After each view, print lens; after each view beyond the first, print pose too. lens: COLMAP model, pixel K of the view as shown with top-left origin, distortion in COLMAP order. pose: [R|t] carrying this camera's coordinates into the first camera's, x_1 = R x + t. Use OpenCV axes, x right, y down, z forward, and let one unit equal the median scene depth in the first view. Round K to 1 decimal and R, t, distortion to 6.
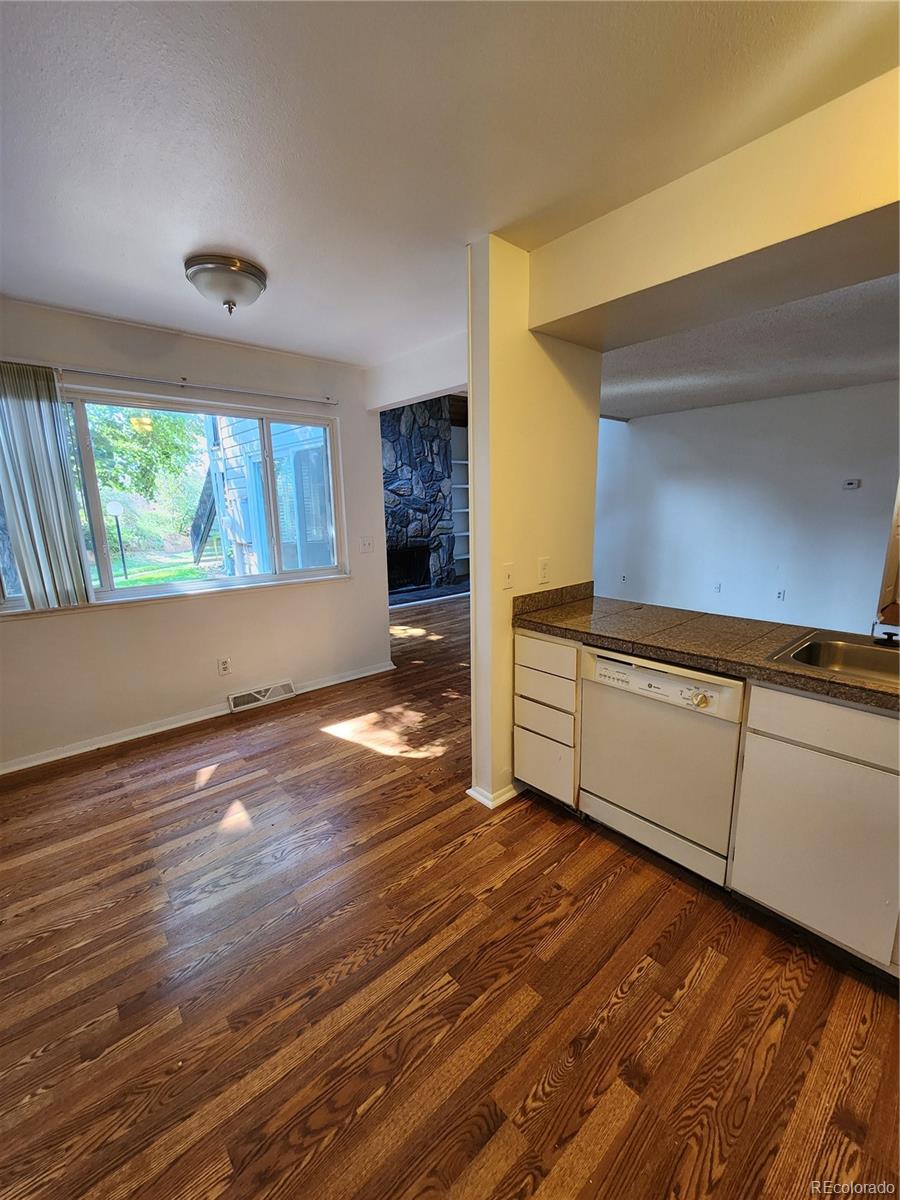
lens RADIAL K [[492.4, 0, 449.5], [0, 492.4, 603.2], [0, 0, 1]] dist [-0.002400, -0.000702]
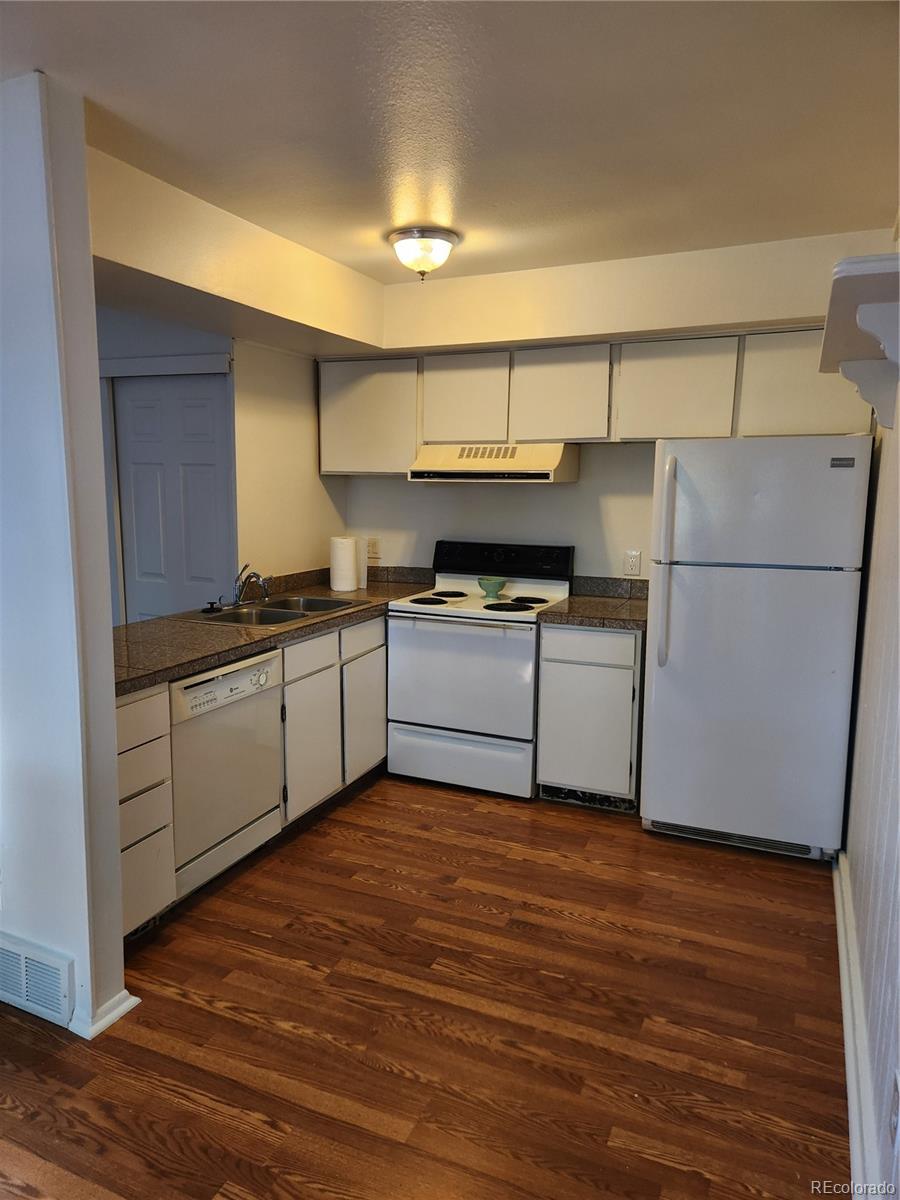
lens RADIAL K [[819.4, 0, 443.2], [0, 819.4, 596.0], [0, 0, 1]] dist [0.043981, -0.039537]
pose [[-0.430401, -0.115650, 0.895198, -1.276736], [0.176424, 0.961852, 0.209084, -0.293979], [-0.885229, 0.247925, -0.393578, 1.283803]]
